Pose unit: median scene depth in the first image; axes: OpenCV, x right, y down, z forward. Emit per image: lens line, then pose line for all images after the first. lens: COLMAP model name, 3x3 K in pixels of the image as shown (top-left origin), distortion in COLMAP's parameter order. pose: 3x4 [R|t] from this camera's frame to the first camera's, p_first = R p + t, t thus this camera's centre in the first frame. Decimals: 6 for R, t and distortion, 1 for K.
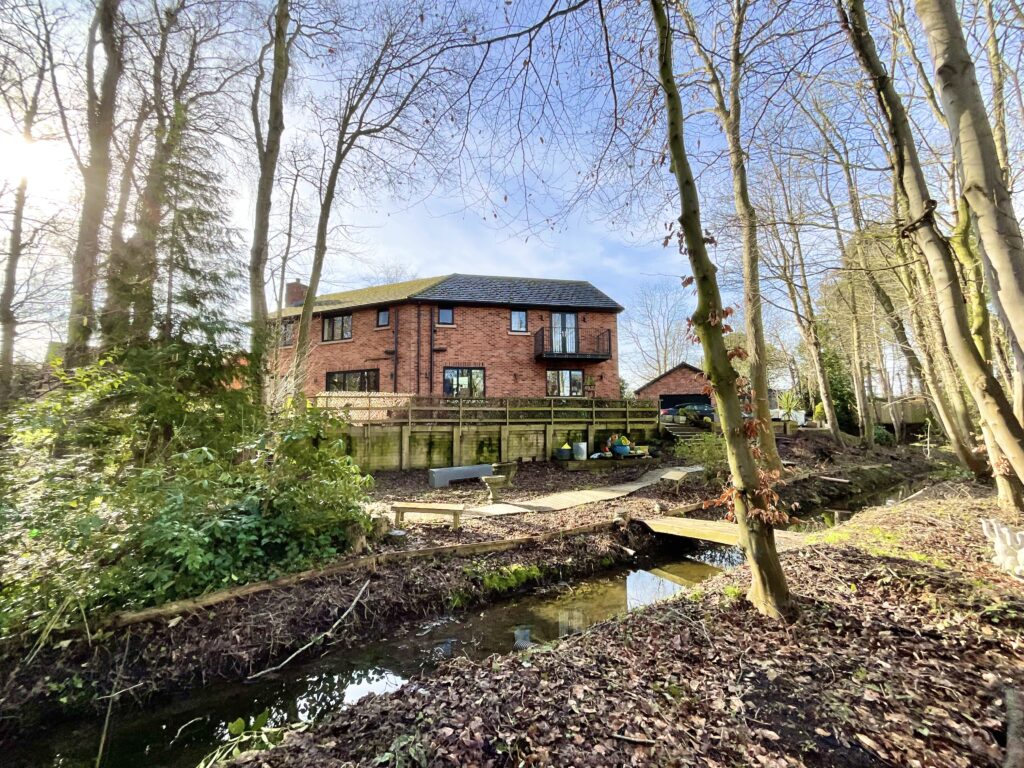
lens RADIAL K [[416.0, 0, 512.0], [0, 416.0, 384.0], [0, 0, 1]] dist [0.000863, -0.000056]
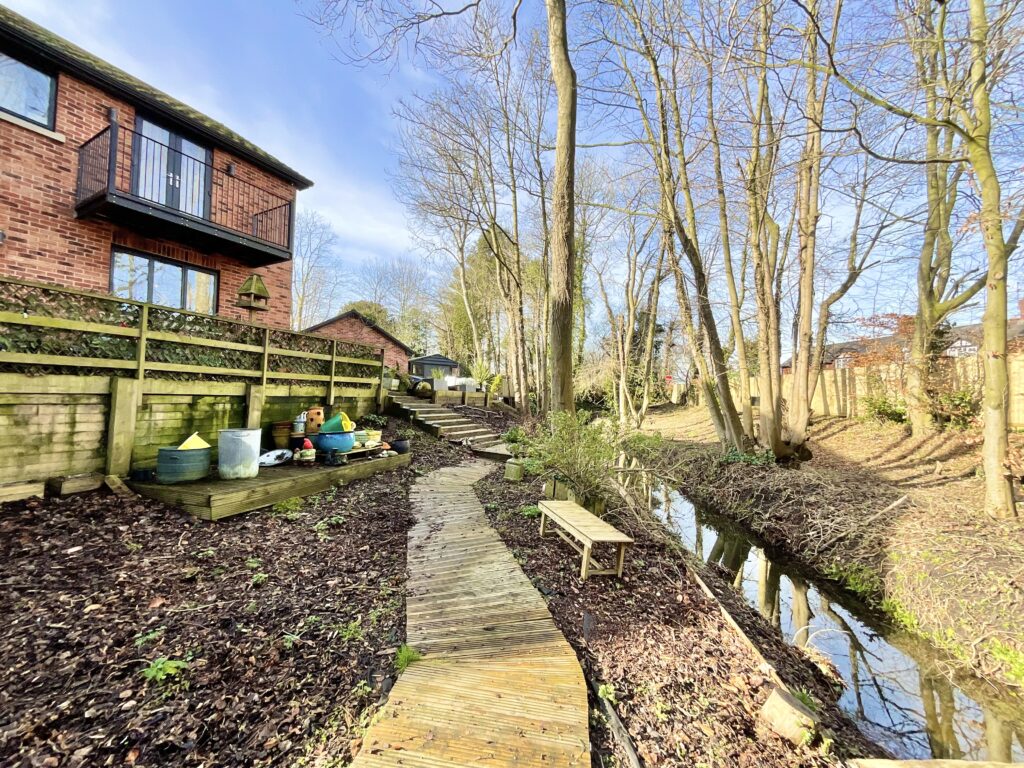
lens RADIAL K [[416.0, 0, 512.0], [0, 416.0, 384.0], [0, 0, 1]] dist [0.000863, -0.000056]
pose [[0.633327, 0.049270, 0.772314, 0.025345], [-0.109578, 0.993626, 0.026469, 0.057473], [-0.766087, -0.101392, 0.634689, 0.528787]]
